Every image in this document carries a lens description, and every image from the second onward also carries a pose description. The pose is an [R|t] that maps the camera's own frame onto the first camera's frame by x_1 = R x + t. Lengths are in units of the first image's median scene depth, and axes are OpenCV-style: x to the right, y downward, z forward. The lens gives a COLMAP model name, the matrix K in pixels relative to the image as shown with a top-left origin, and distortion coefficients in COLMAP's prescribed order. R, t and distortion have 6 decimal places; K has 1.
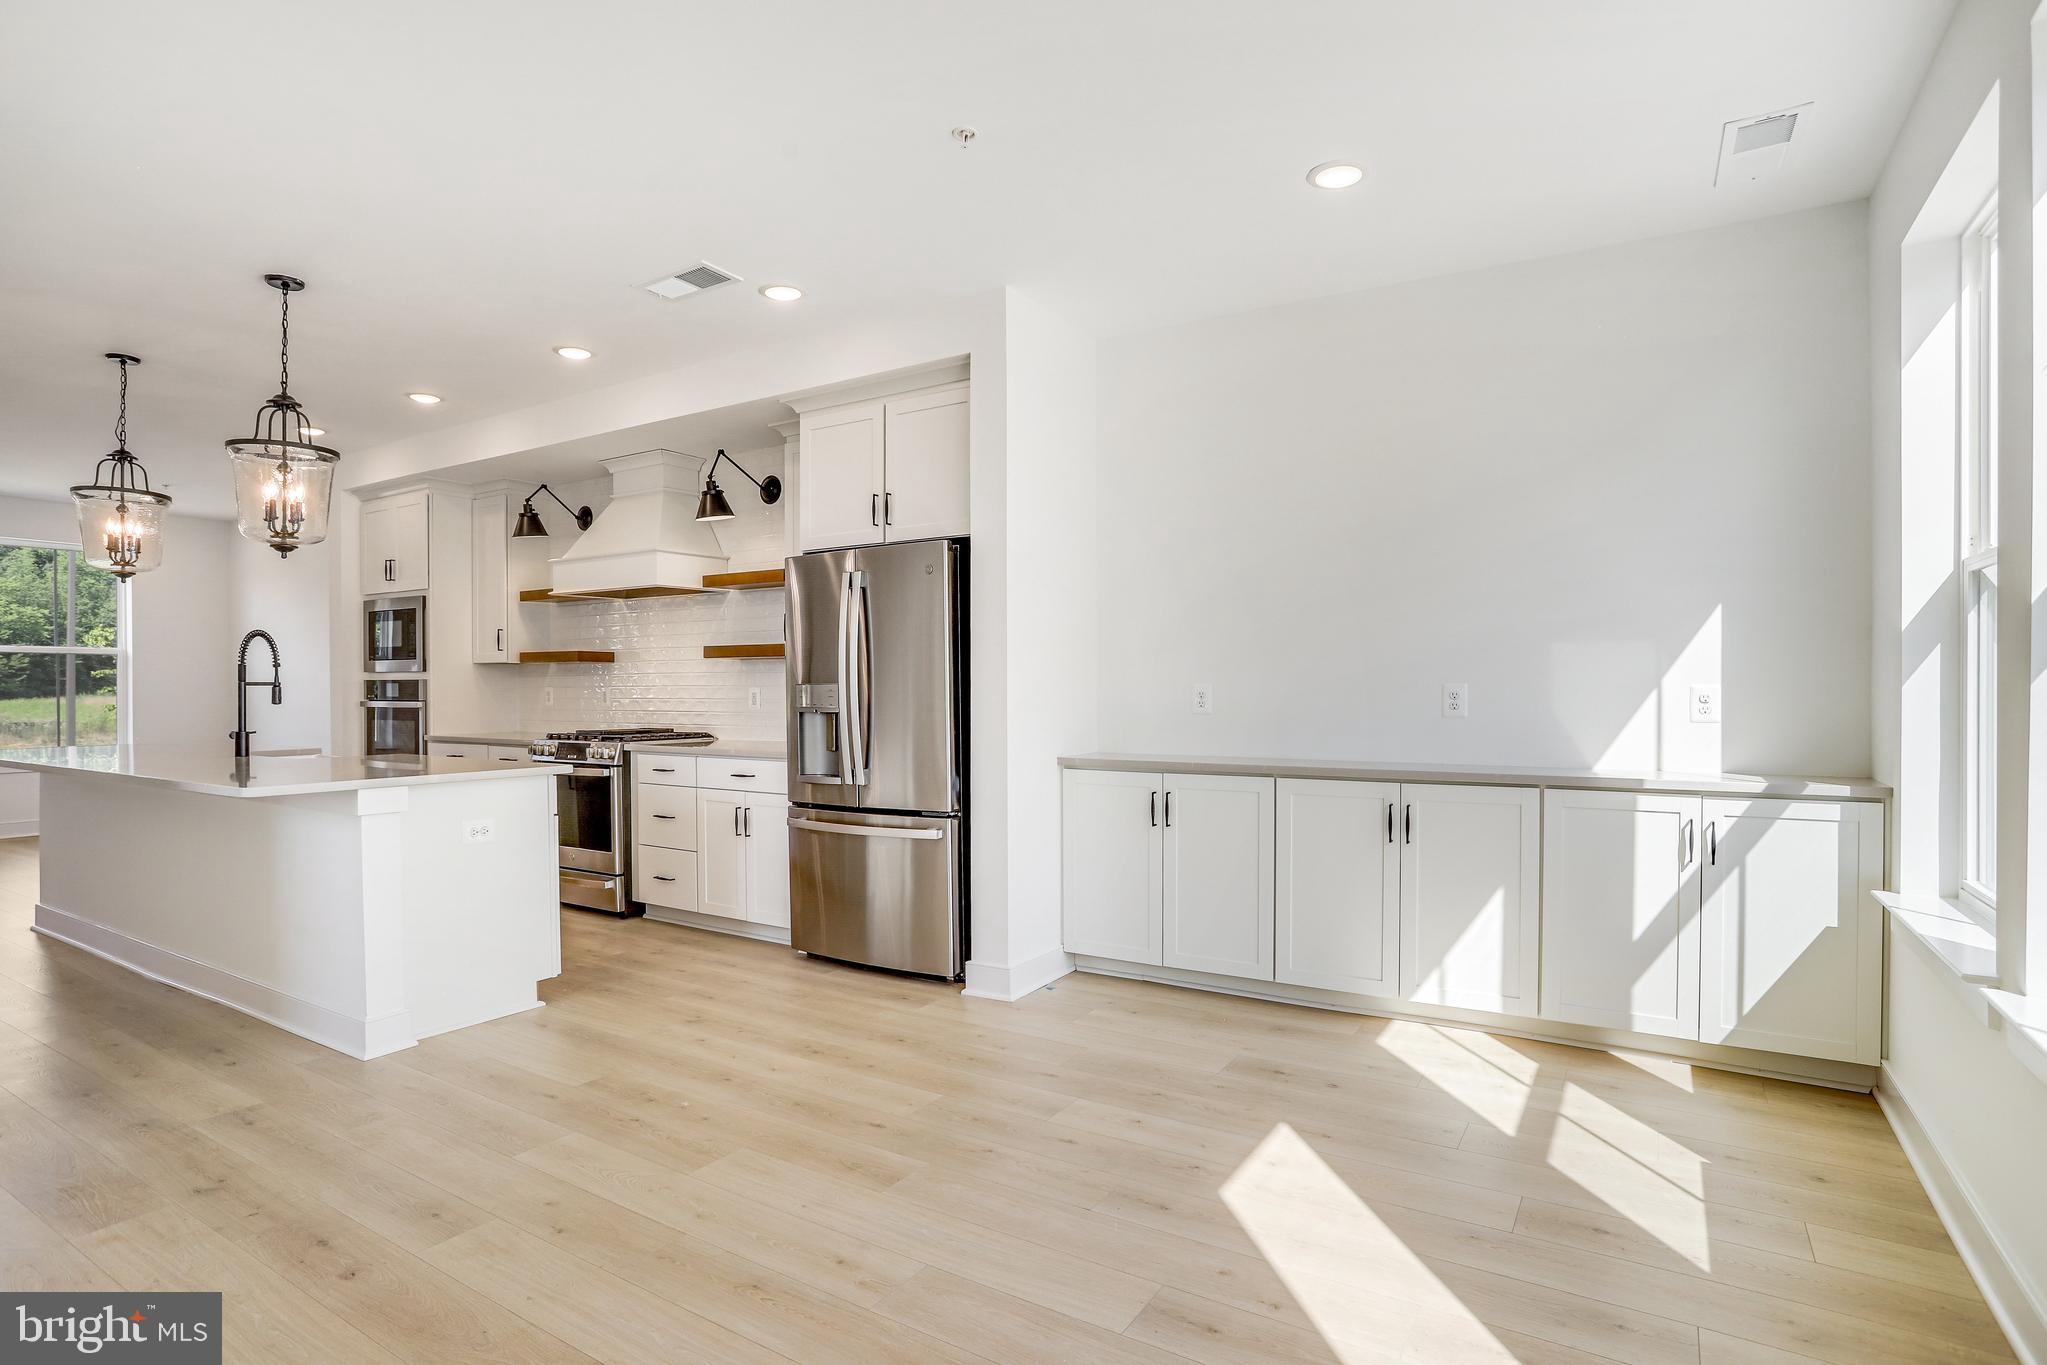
lens RADIAL K [[1027.9, 0, 1018.5], [0, 1027.9, 702.2], [0, 0, 1]] dist [-0.054553, 0.026999]
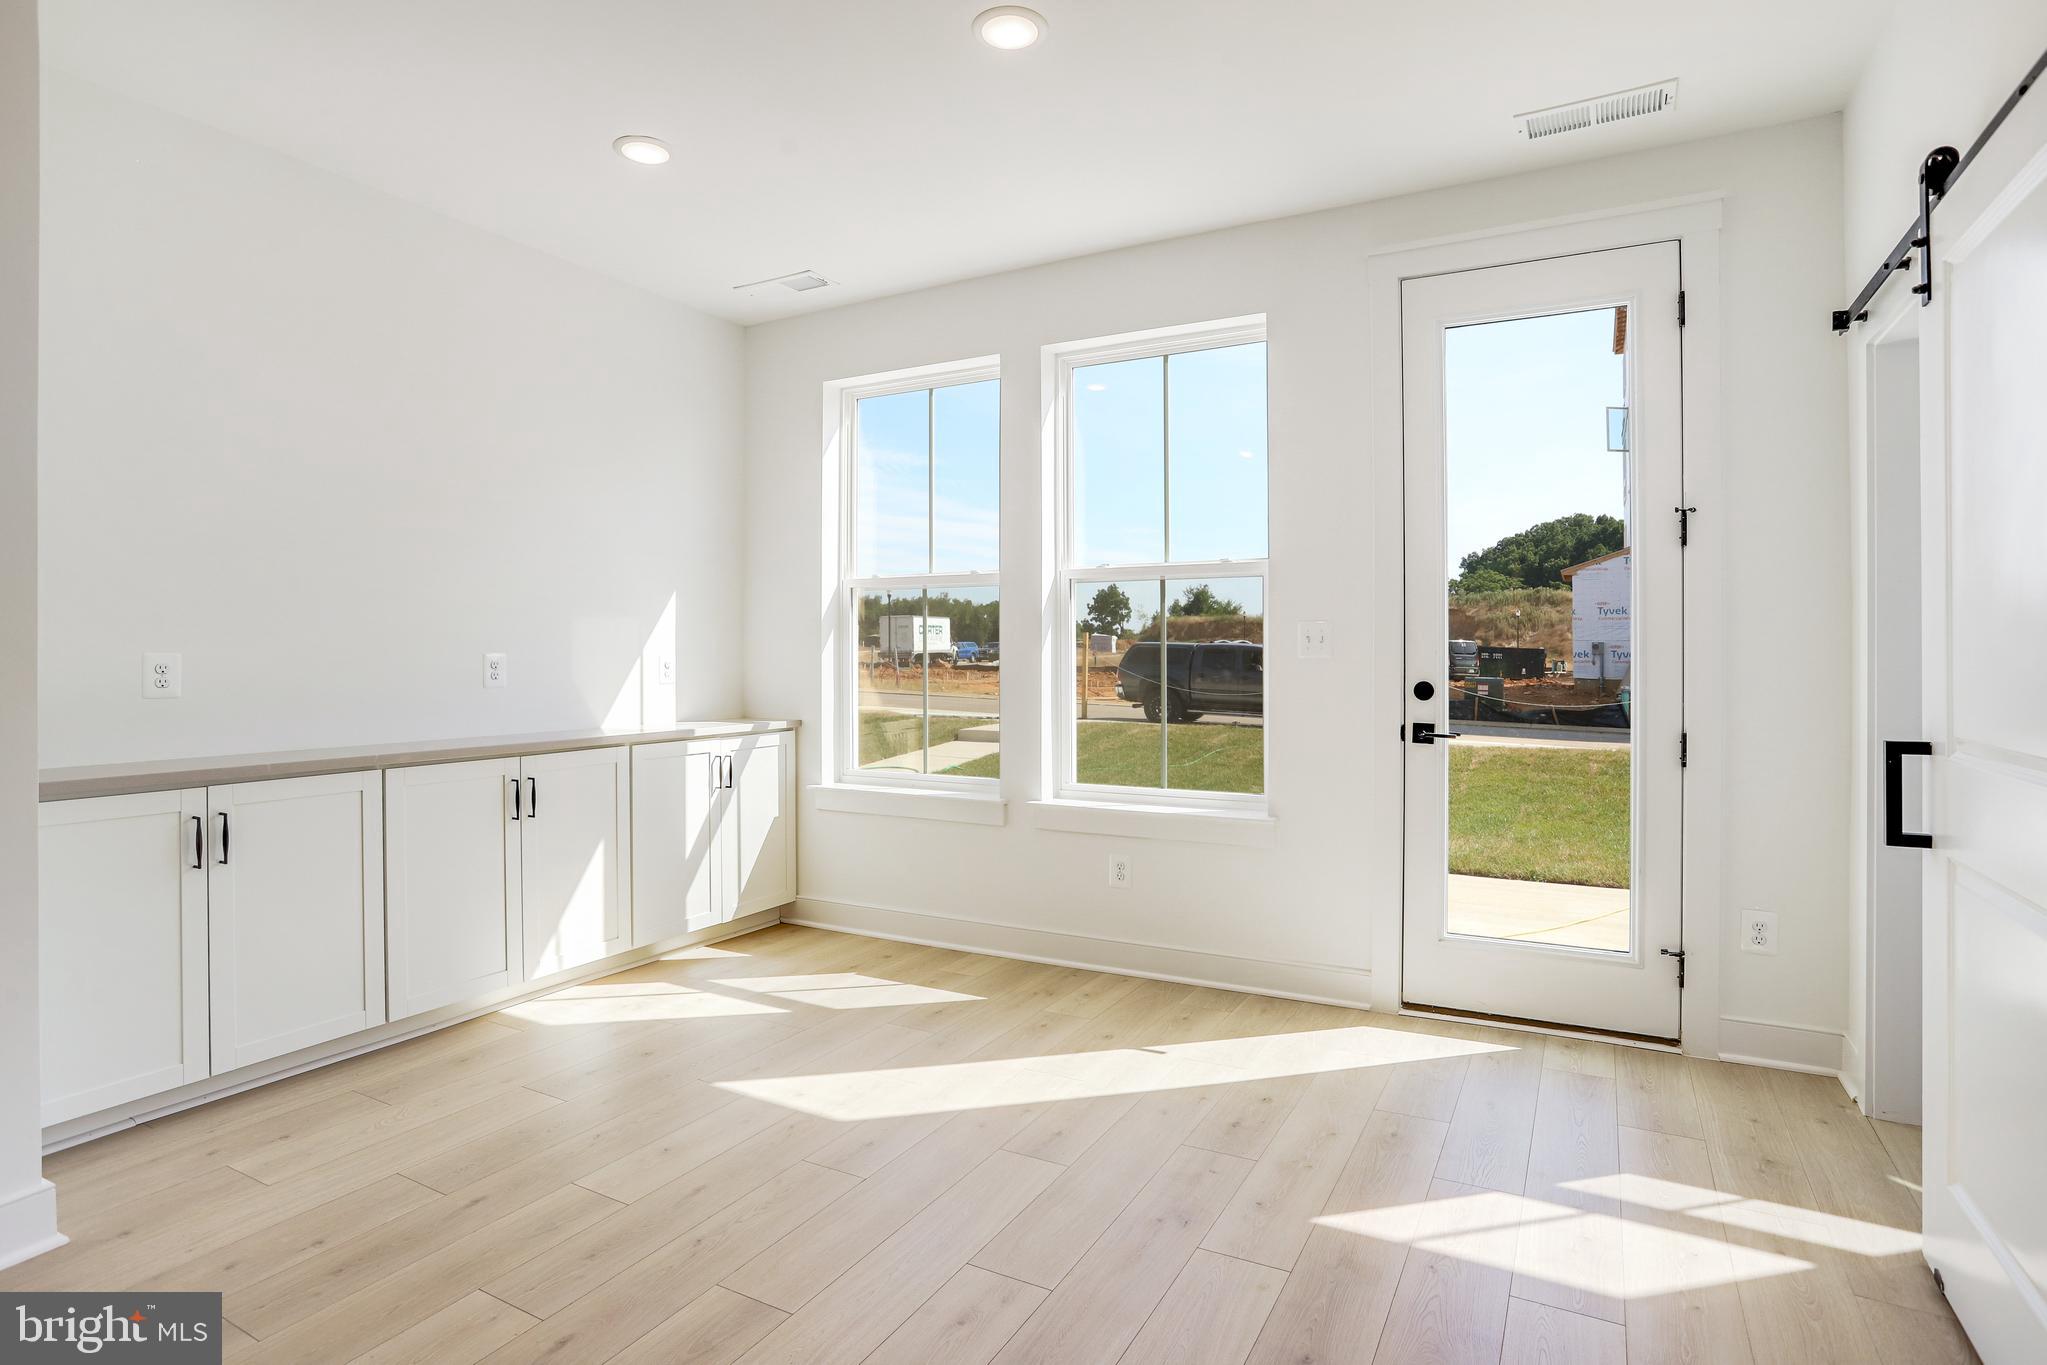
lens RADIAL K [[1045.9, 0, 1083.2], [0, 1045.9, 664.1], [0, 0, 1]] dist [-0.056895, 0.043986]
pose [[-0.105984, -0.010187, 0.994316, -0.421287], [0.018317, 0.999758, 0.012195, -0.006390], [-0.994199, 0.019505, -0.105772, 0.390684]]
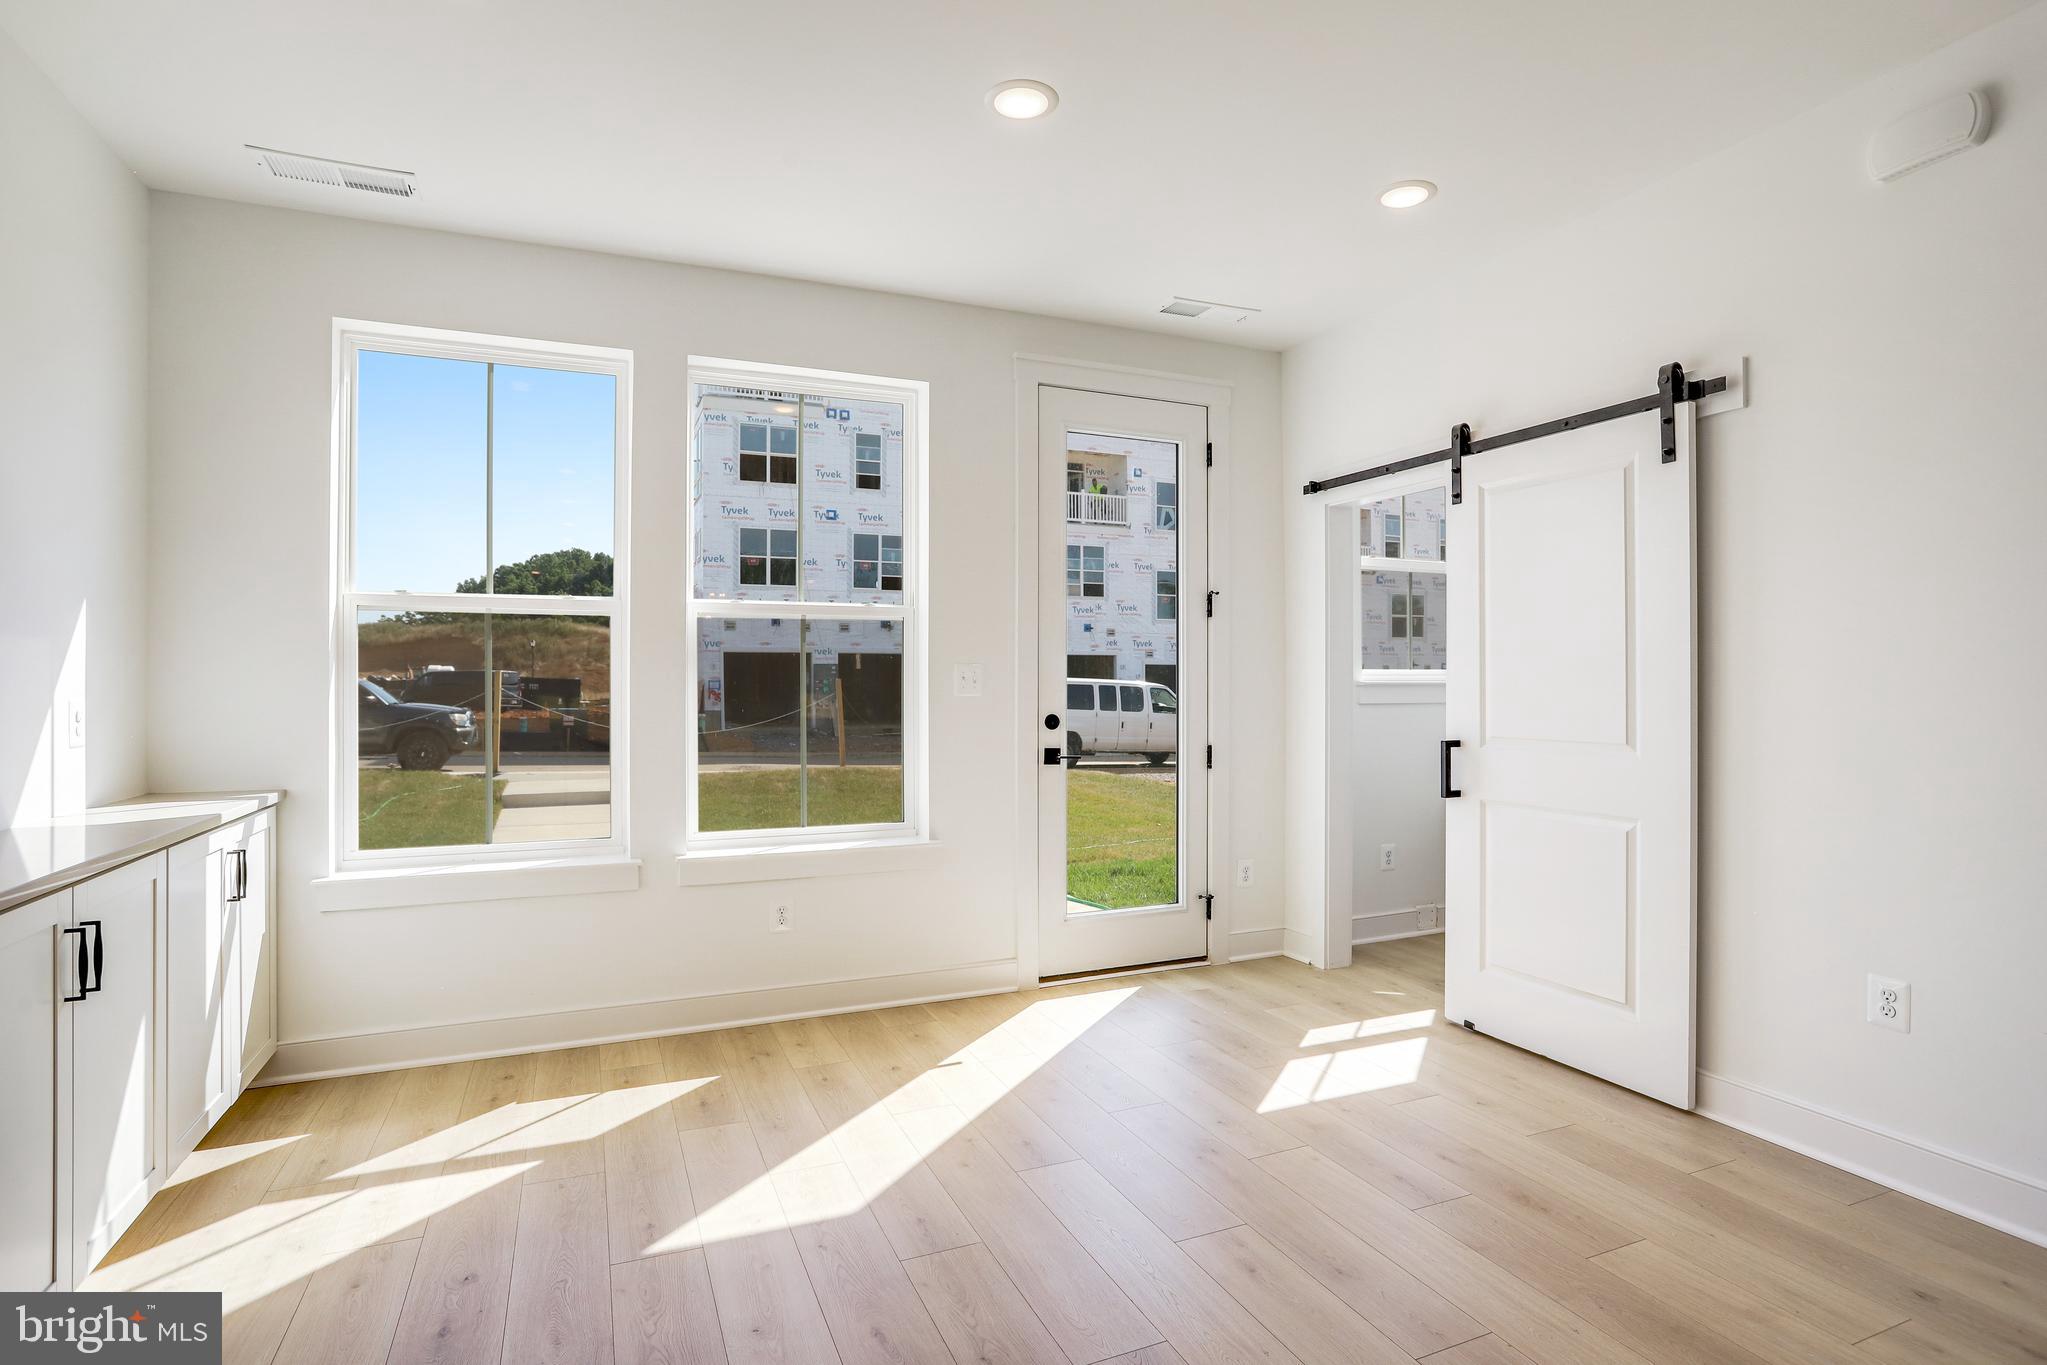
lens RADIAL K [[1021.3, 0, 1037.5], [0, 1021.3, 685.8], [0, 0, 1]] dist [-0.061425, 0.040053]
pose [[-0.836377, -0.001639, 0.548152, -0.220353], [0.009421, 0.999805, 0.017364, -0.019736], [-0.548074, 0.019687, -0.836198, 0.780076]]
